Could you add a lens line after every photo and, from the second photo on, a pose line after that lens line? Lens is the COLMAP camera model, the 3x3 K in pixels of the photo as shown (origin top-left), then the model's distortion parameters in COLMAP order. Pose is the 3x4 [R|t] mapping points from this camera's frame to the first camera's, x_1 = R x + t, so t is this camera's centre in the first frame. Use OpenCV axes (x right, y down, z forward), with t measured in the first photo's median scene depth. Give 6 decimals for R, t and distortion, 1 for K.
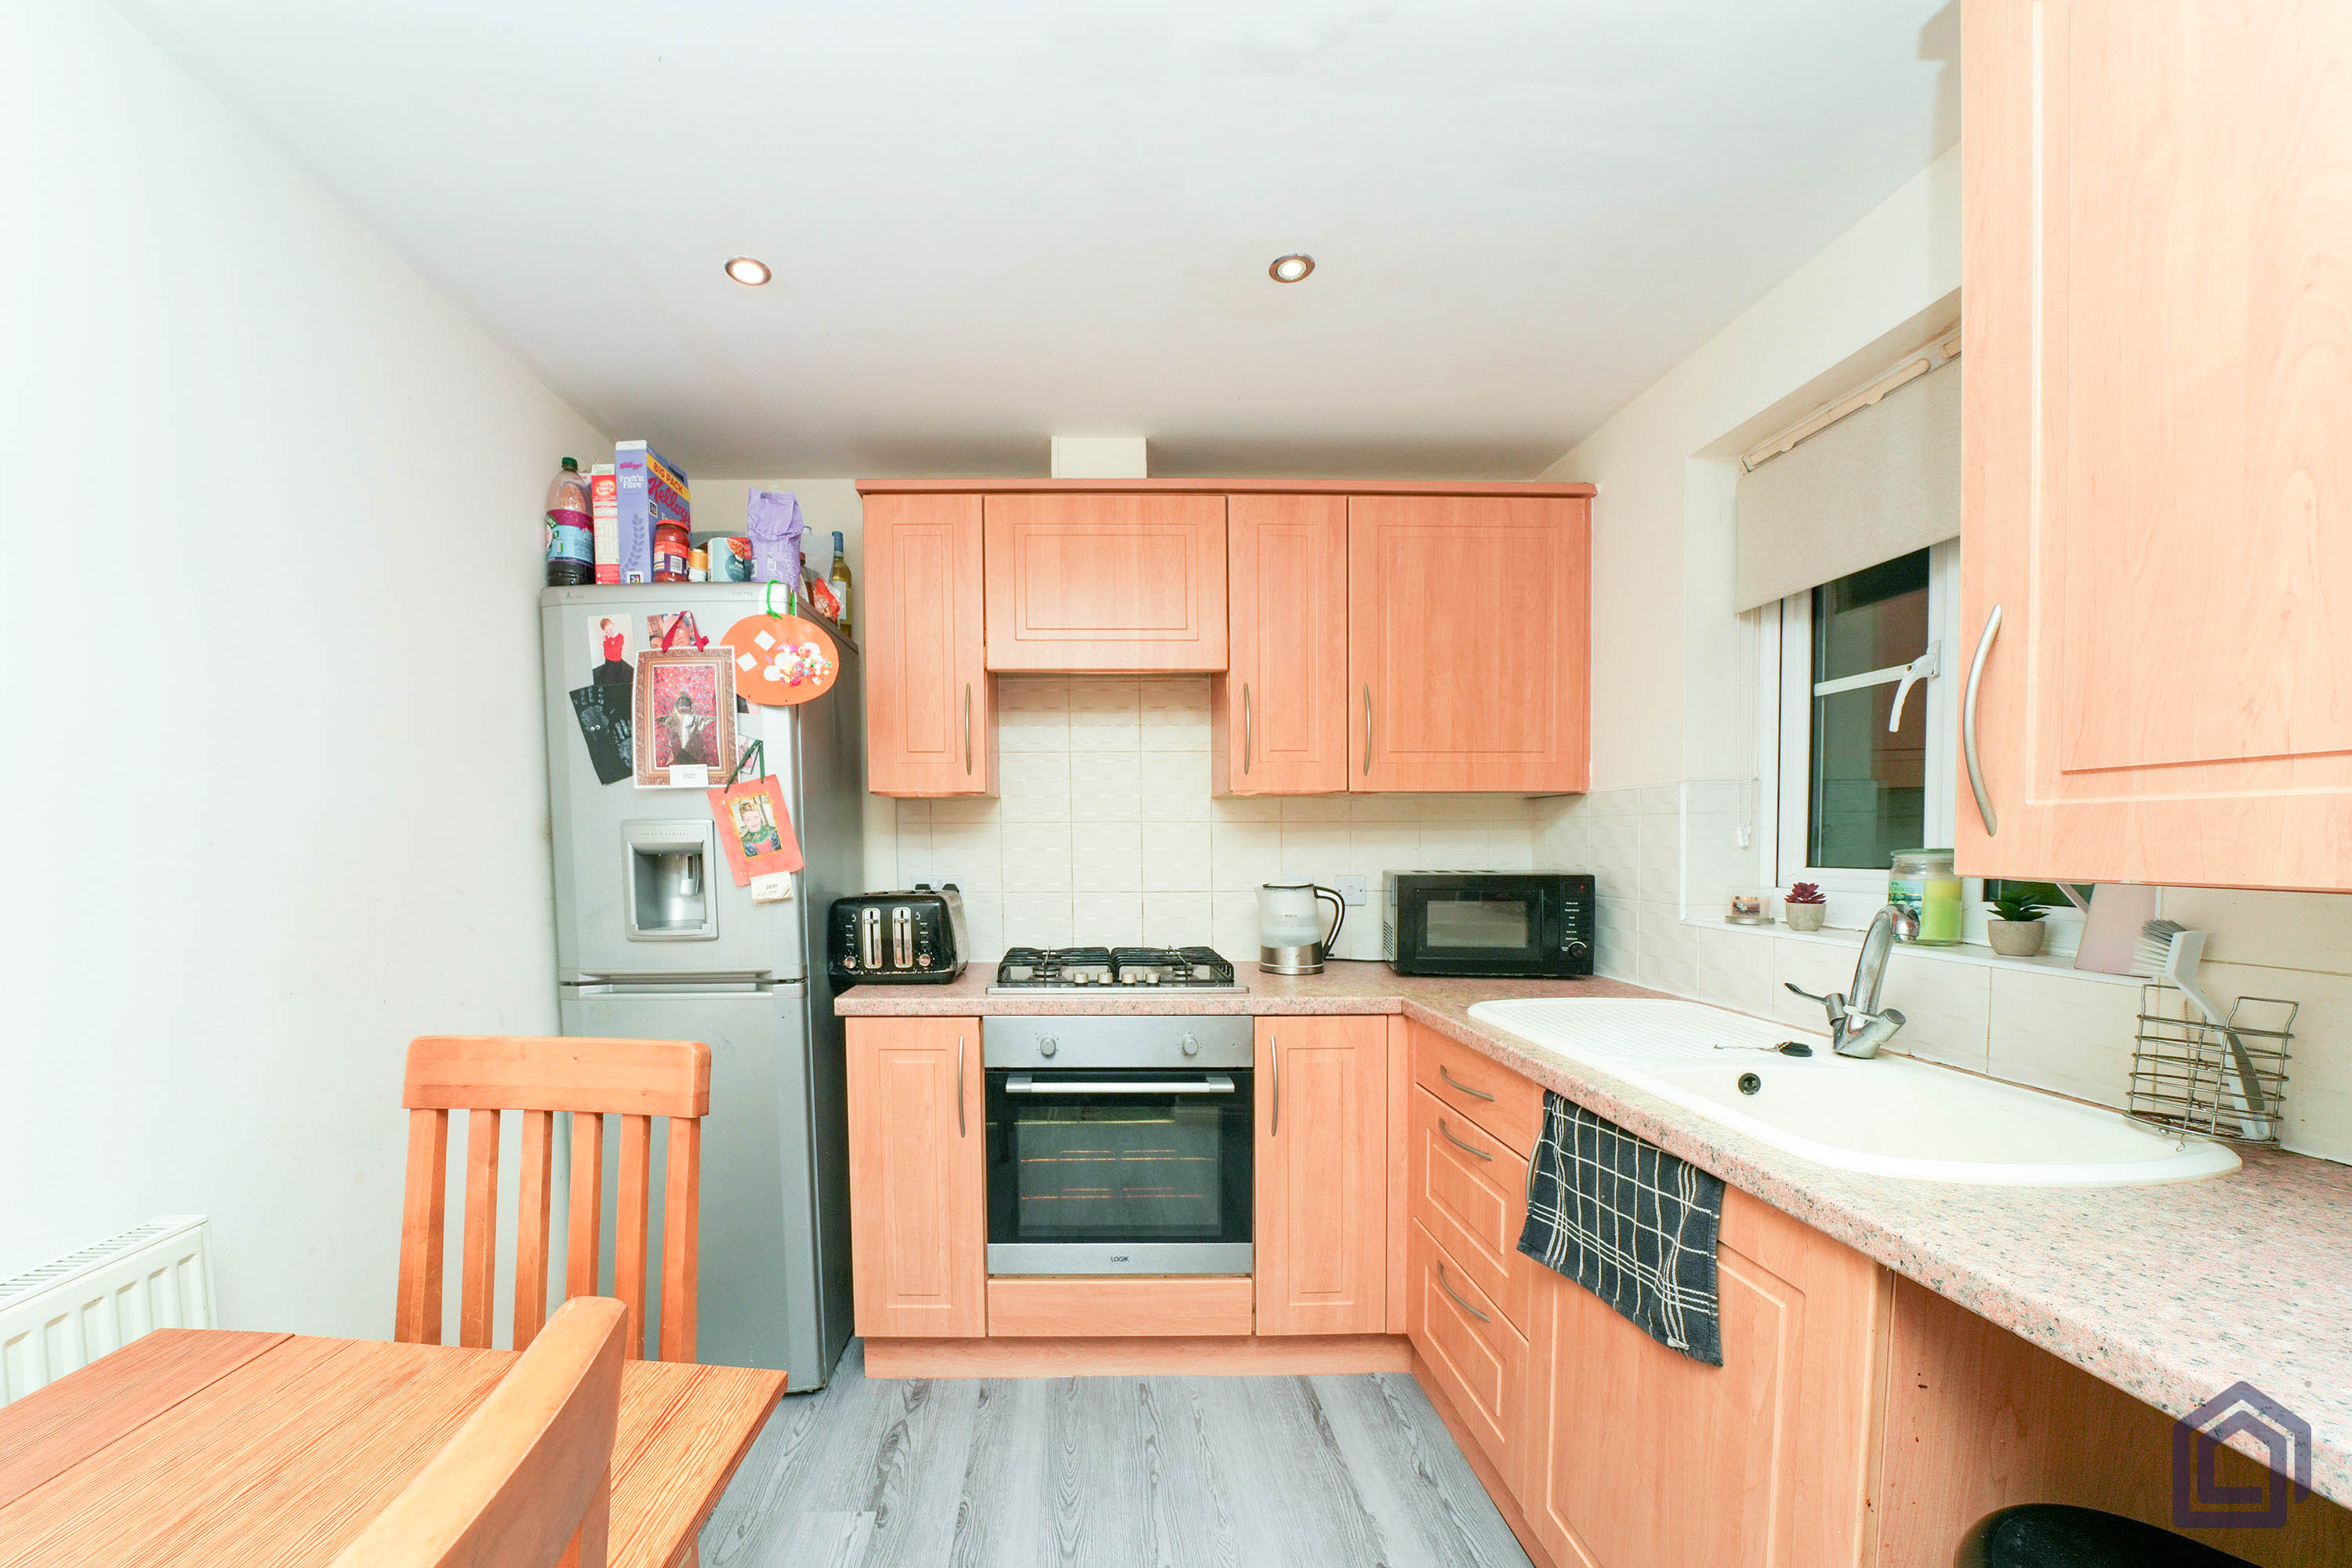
lens RADIAL K [[847.5, 0, 1073.9], [0, 847.5, 871.0], [0, 0, 1]] dist [-0.016623, -0.000359]
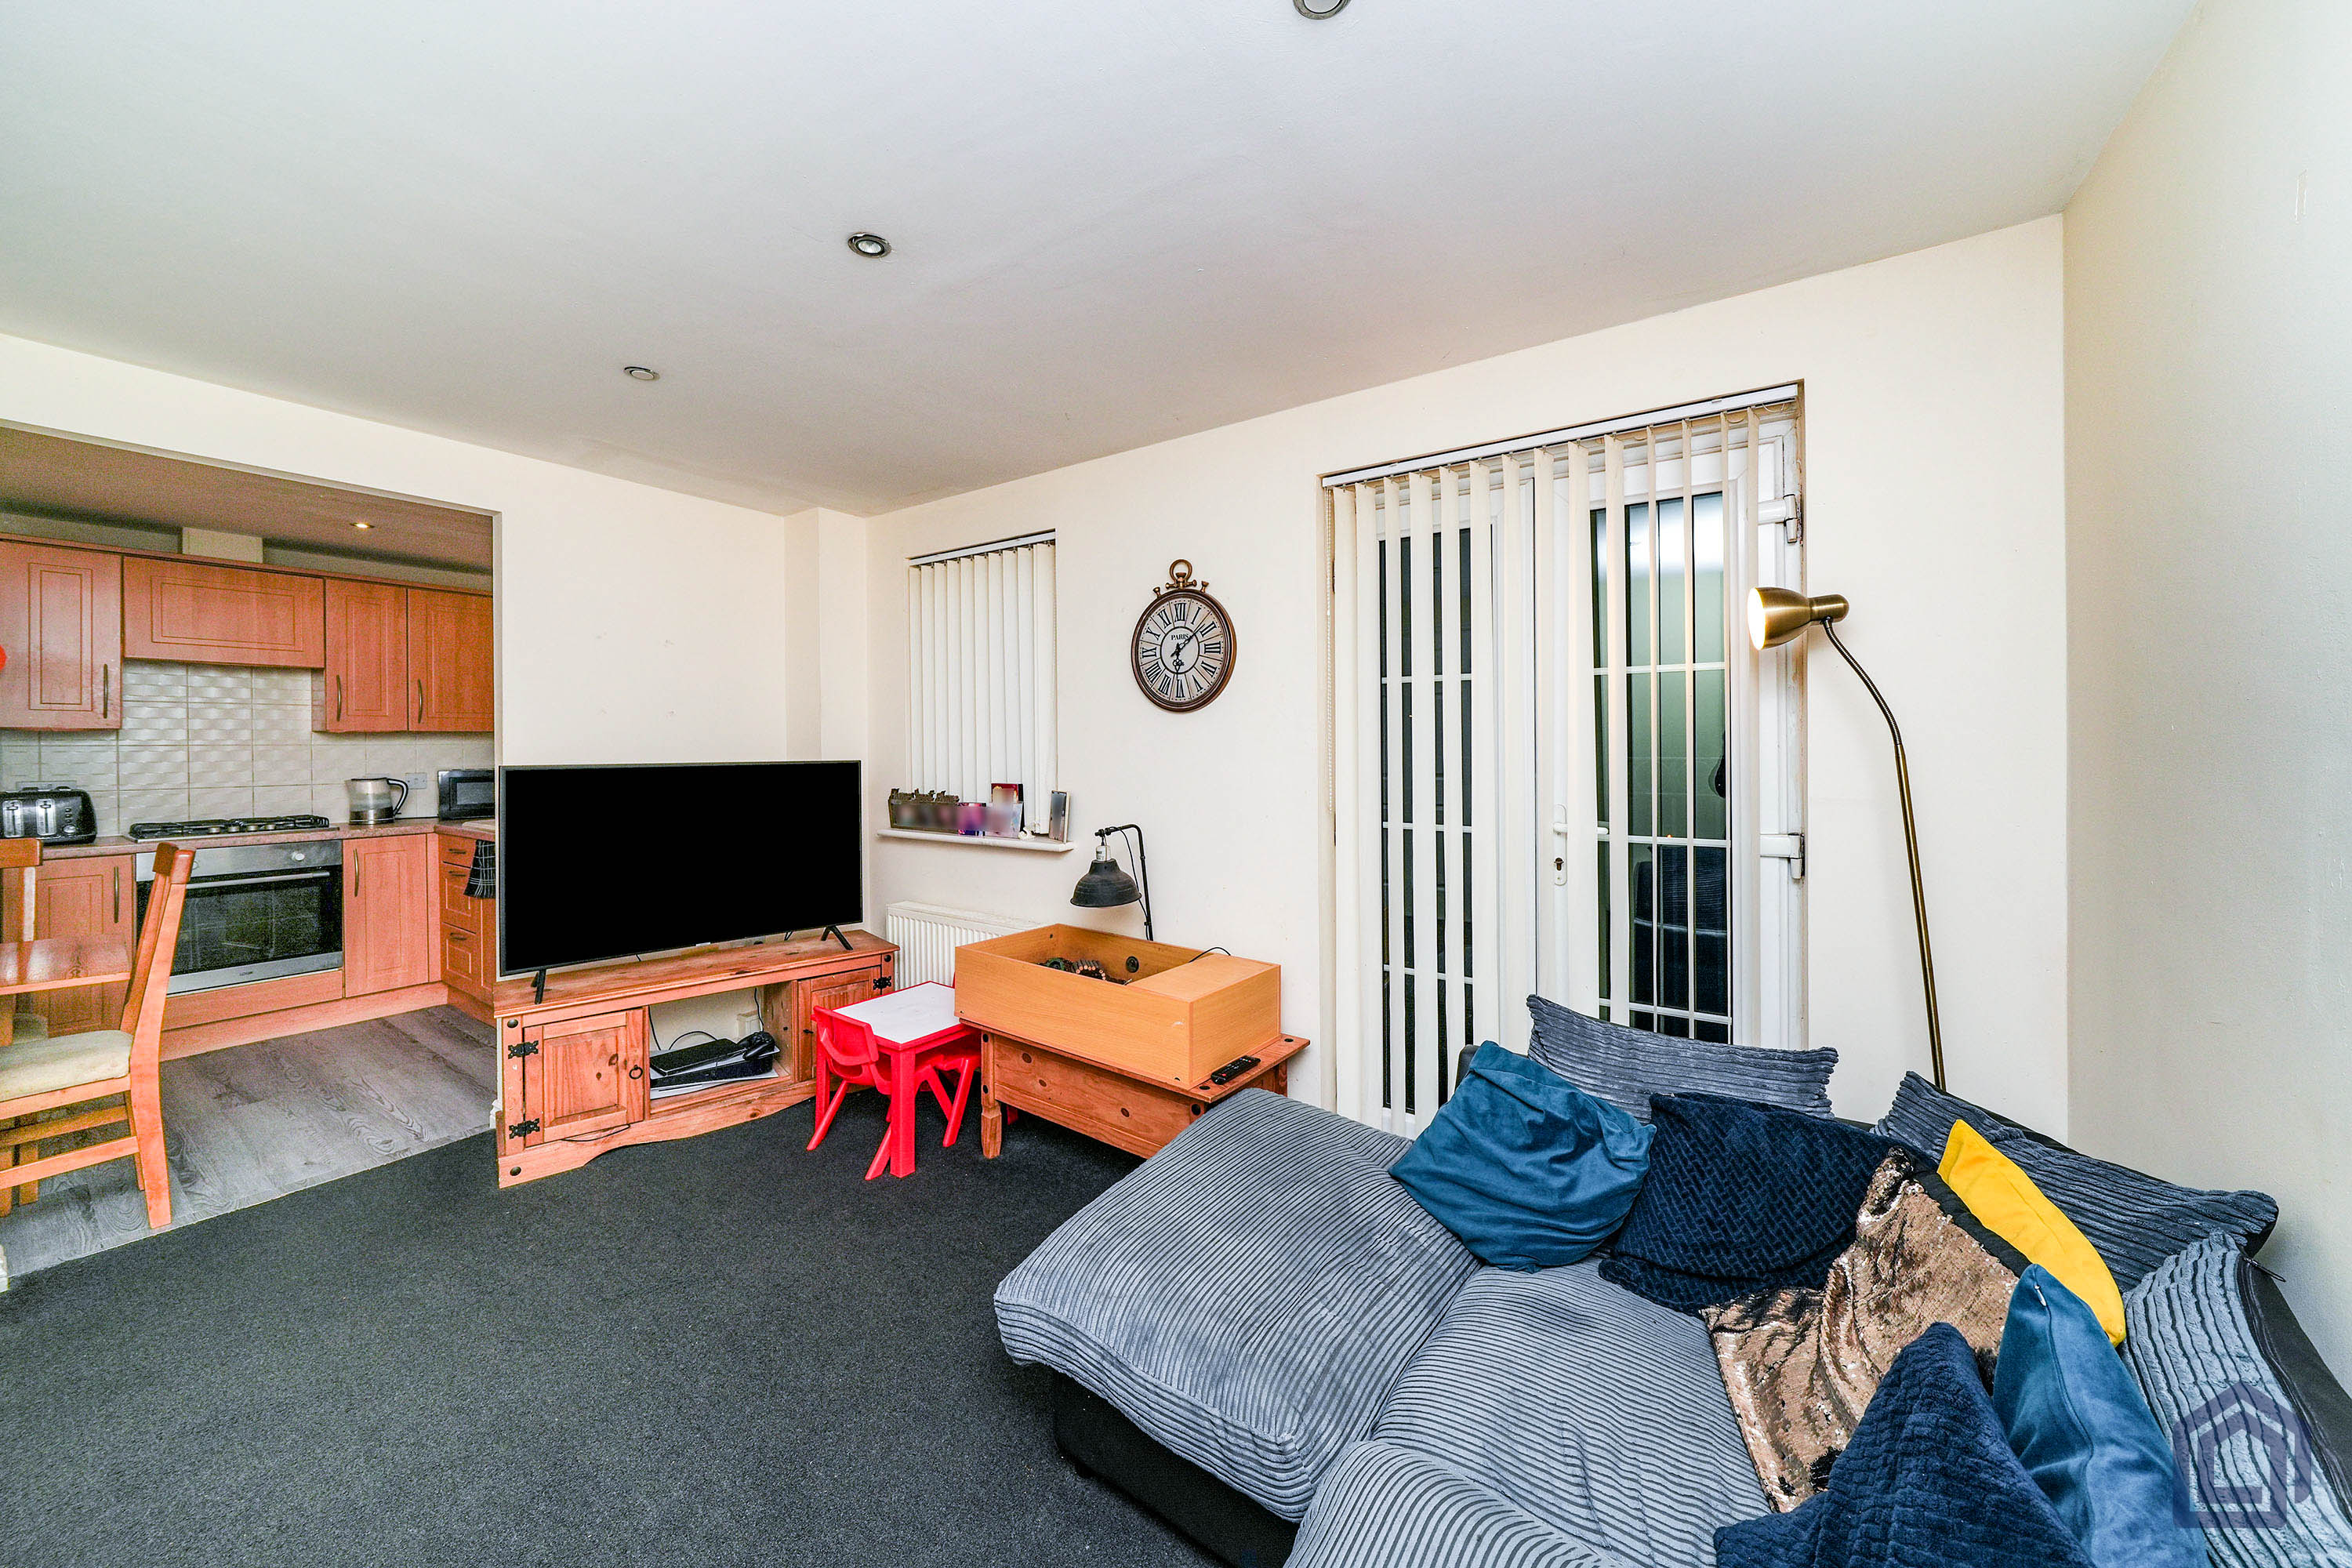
lens RADIAL K [[832.1, 0, 1194.7], [0, 832.1, 743.5], [0, 0, 1]] dist [-0.009961, 0.000834]
pose [[0.555110, 0.002232, 0.831774, -0.327179], [0.029403, 0.999319, -0.022304, 0.040621], [-0.831257, 0.036838, 0.554666, -1.985954]]
